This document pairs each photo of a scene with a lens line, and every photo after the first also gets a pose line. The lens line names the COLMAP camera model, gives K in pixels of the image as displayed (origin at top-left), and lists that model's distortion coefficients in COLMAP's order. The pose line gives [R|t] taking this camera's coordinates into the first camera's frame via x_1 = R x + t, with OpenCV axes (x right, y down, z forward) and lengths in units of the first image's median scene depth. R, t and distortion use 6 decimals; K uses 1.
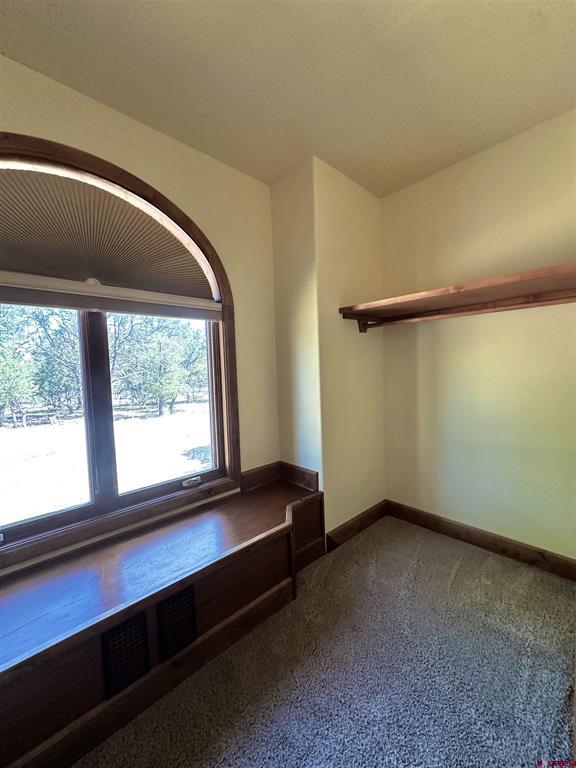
lens RADIAL K [[307.3, 0, 290.7], [0, 307.3, 384.9], [0, 0, 1]] dist [-0.001230, 0.000008]
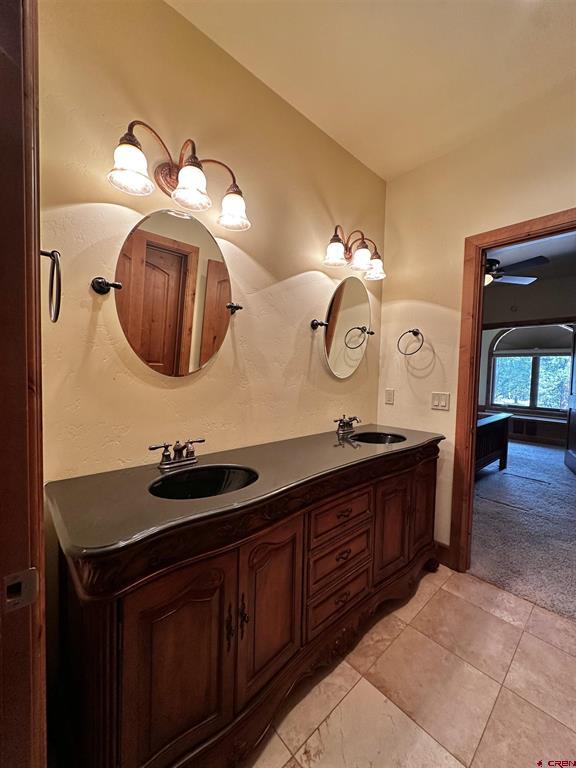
lens RADIAL K [[307.3, 0, 290.7], [0, 307.3, 384.9], [0, 0, 1]] dist [-0.001230, 0.000008]
pose [[-0.017616, 0.076722, -0.996897, 3.183645], [-0.077792, 0.993924, 0.077867, 0.047453], [0.996814, 0.078923, -0.011541, -1.931936]]
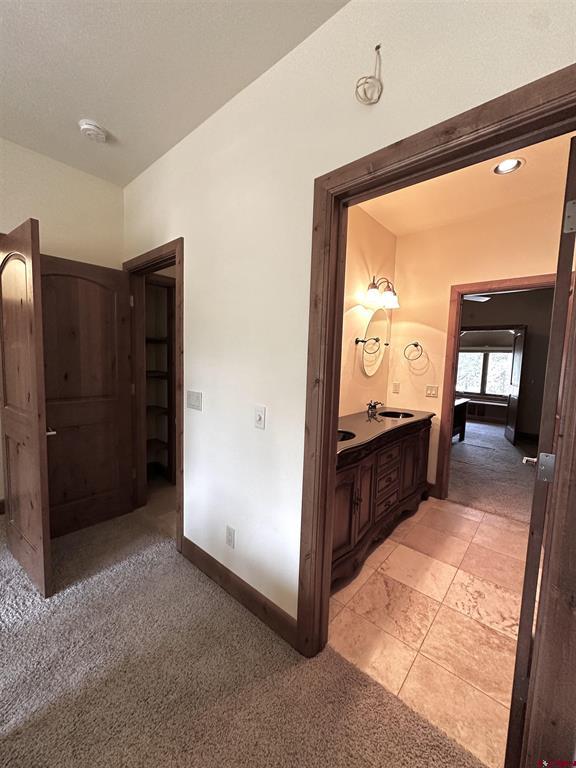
lens RADIAL K [[307.3, 0, 290.7], [0, 307.3, 384.9], [0, 0, 1]] dist [-0.001230, 0.000008]
pose [[0.097691, 0.120657, -0.987876, 3.729798], [-0.090865, 0.989559, 0.111877, -0.009279], [0.991060, 0.078834, 0.107634, -2.414812]]
